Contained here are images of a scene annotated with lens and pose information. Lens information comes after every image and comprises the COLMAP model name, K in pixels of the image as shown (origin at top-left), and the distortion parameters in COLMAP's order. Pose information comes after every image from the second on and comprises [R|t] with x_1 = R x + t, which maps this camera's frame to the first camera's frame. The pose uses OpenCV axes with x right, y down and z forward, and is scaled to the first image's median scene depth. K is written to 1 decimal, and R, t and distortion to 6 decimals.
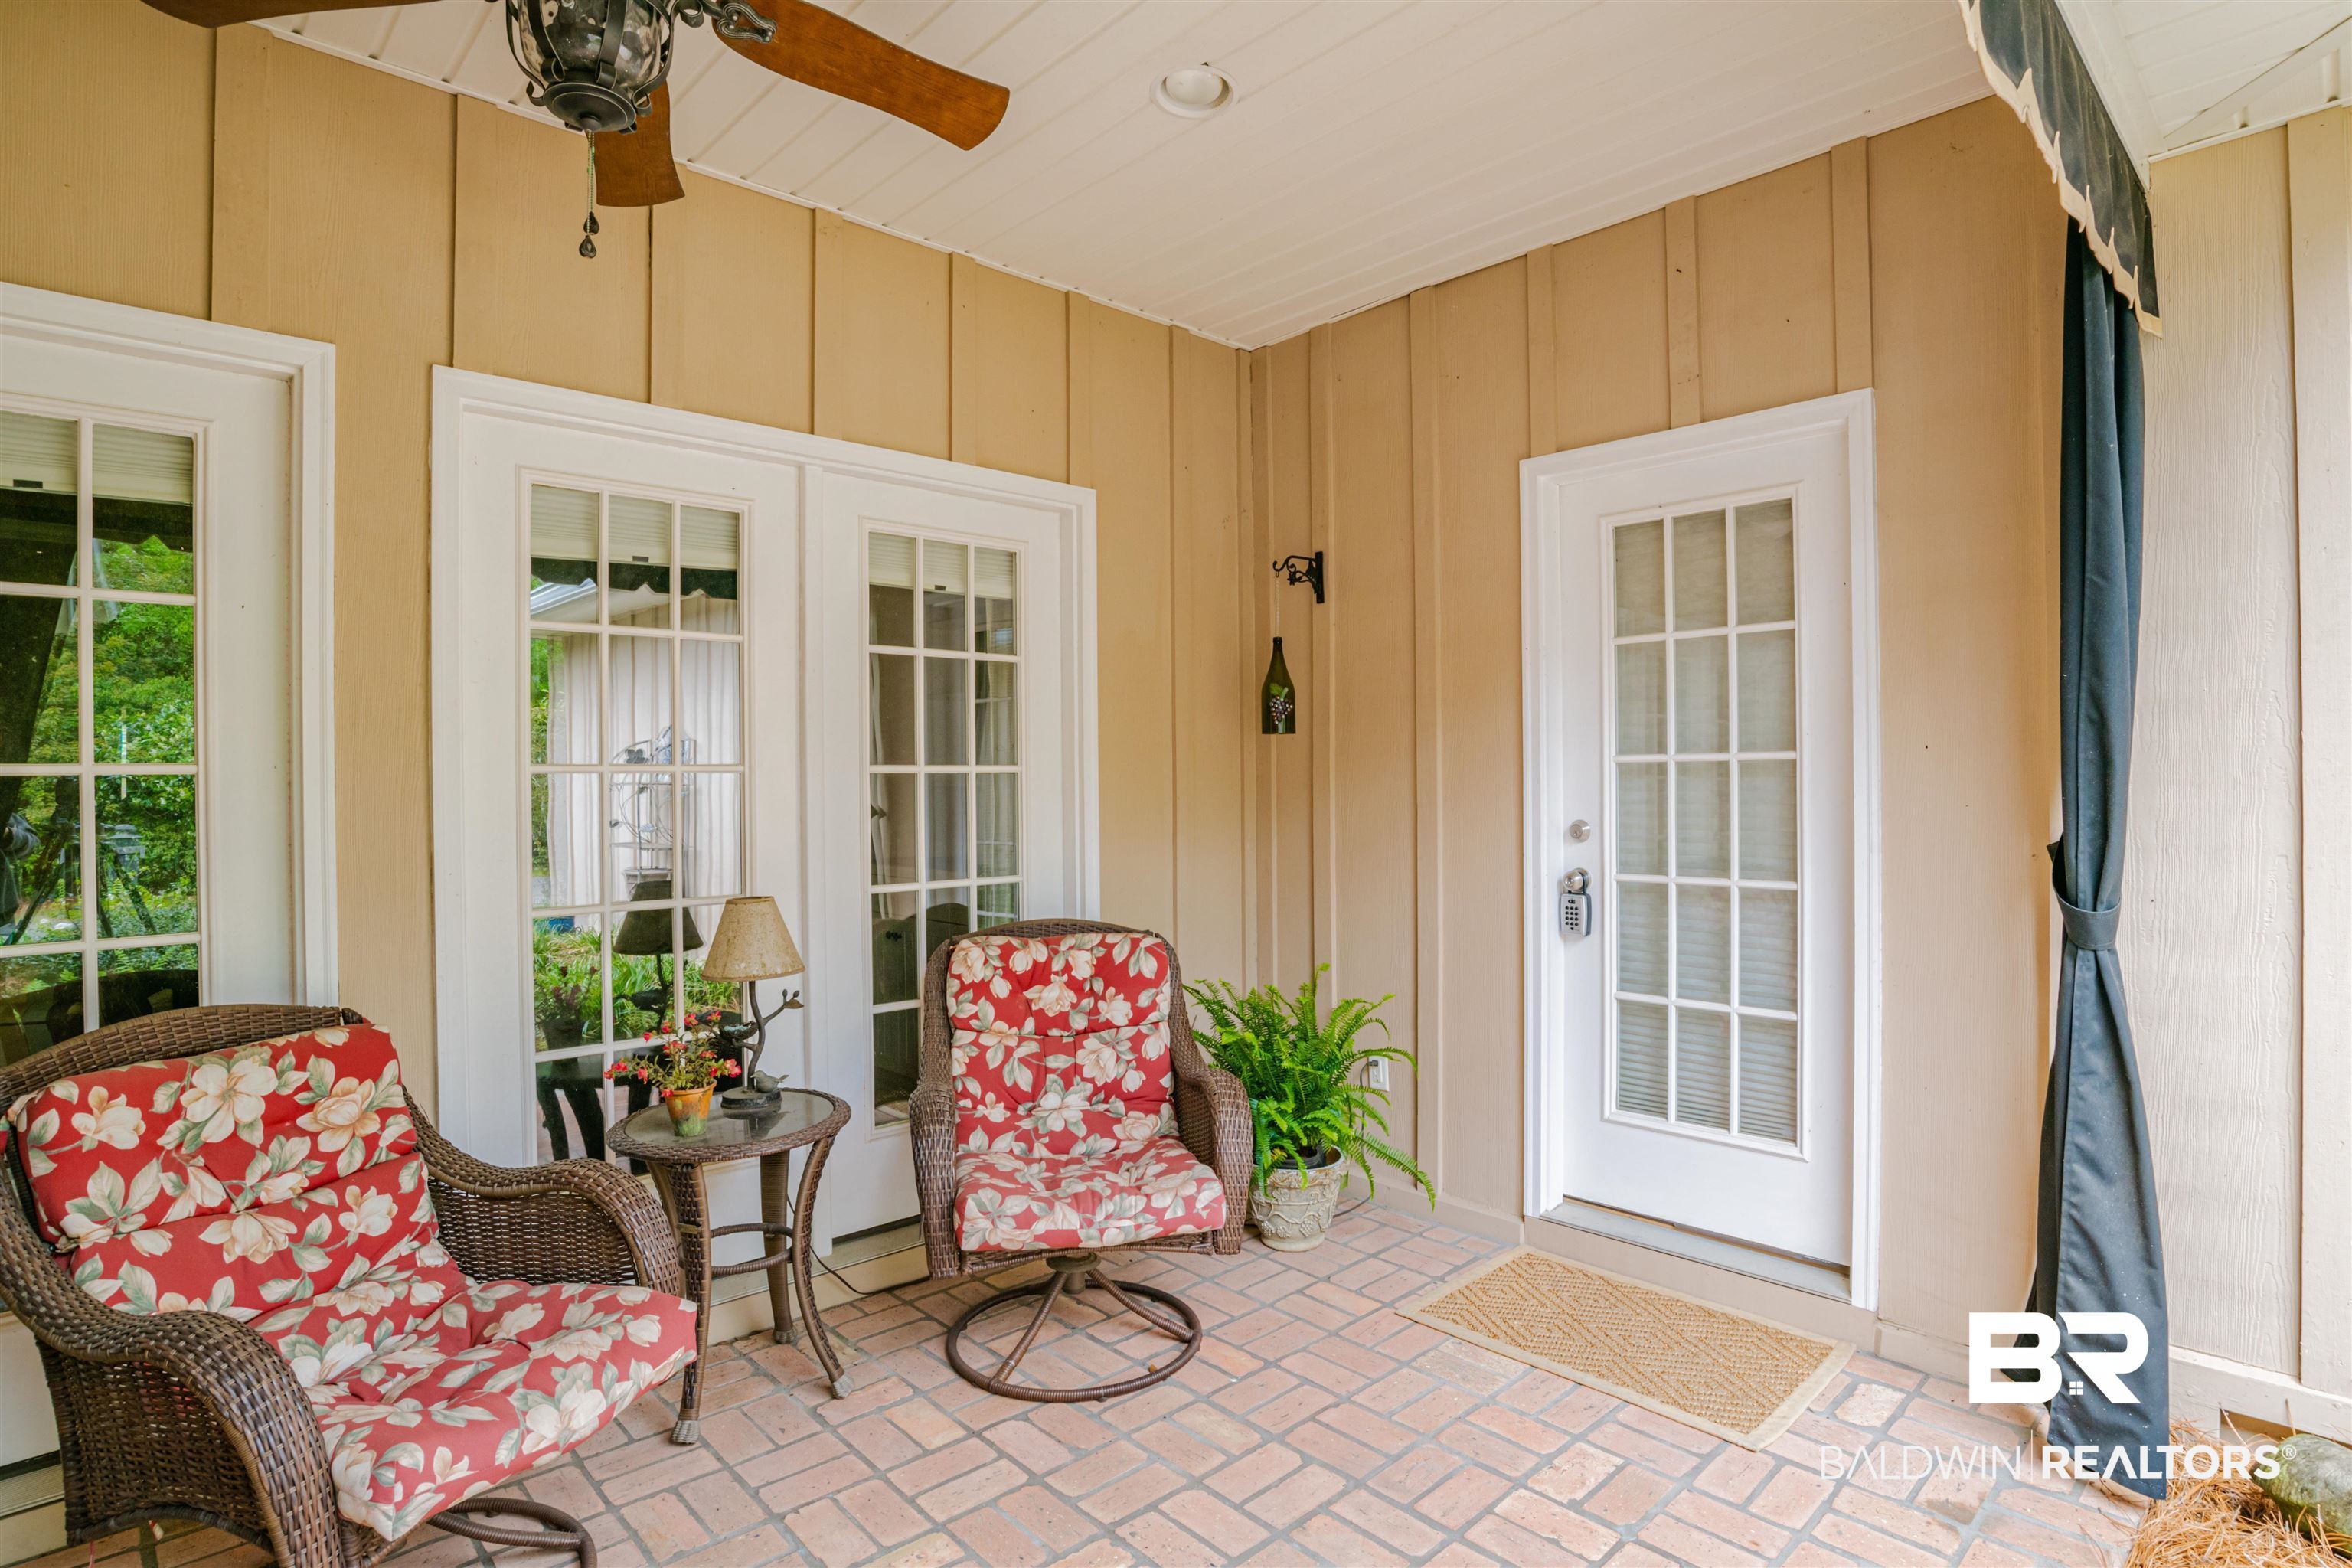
lens RADIAL K [[1202.0, 0, 1169.8], [0, 1202.0, 789.2], [0, 0, 1]] dist [-0.054139, 0.013865]
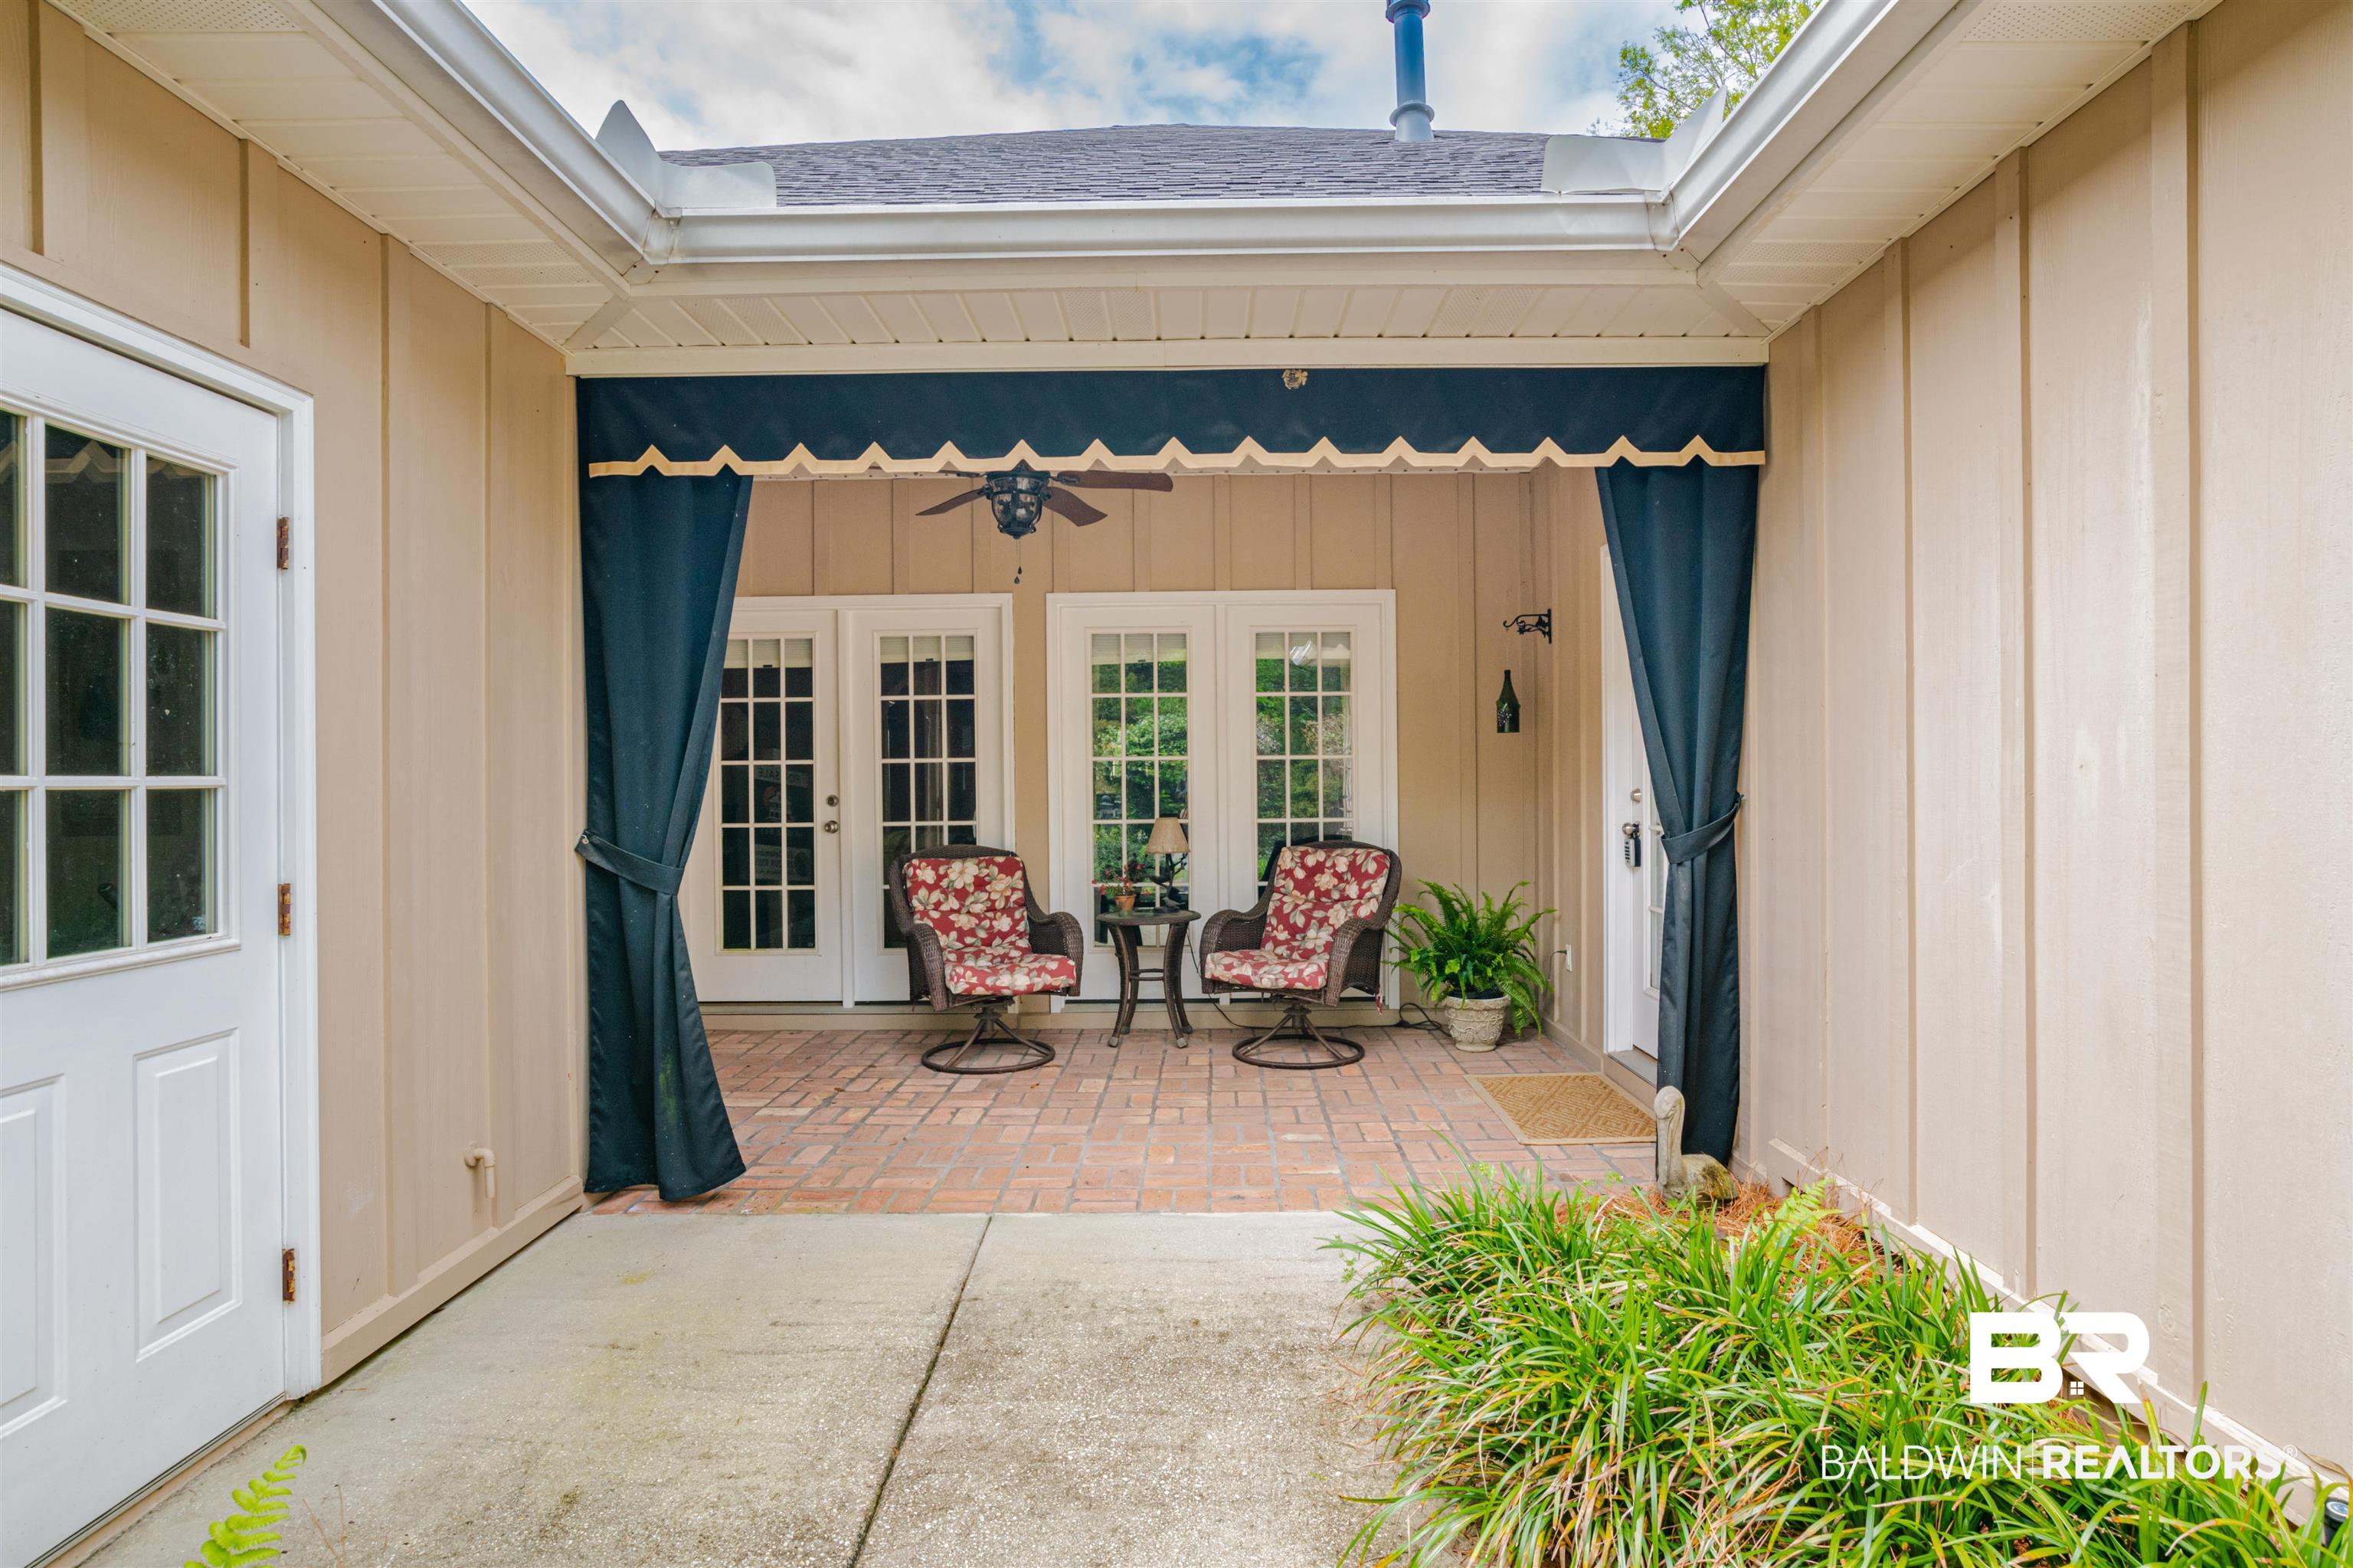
lens RADIAL K [[1202.6, 0, 1188.9], [0, 1202.6, 762.9], [0, 0, 1]] dist [-0.054139, 0.013865]
pose [[0.730263, -0.000286, -0.683166, 1.312047], [-0.001765, 0.999996, -0.002306, -0.003497], [0.683164, 0.002890, 0.730259, -0.635139]]
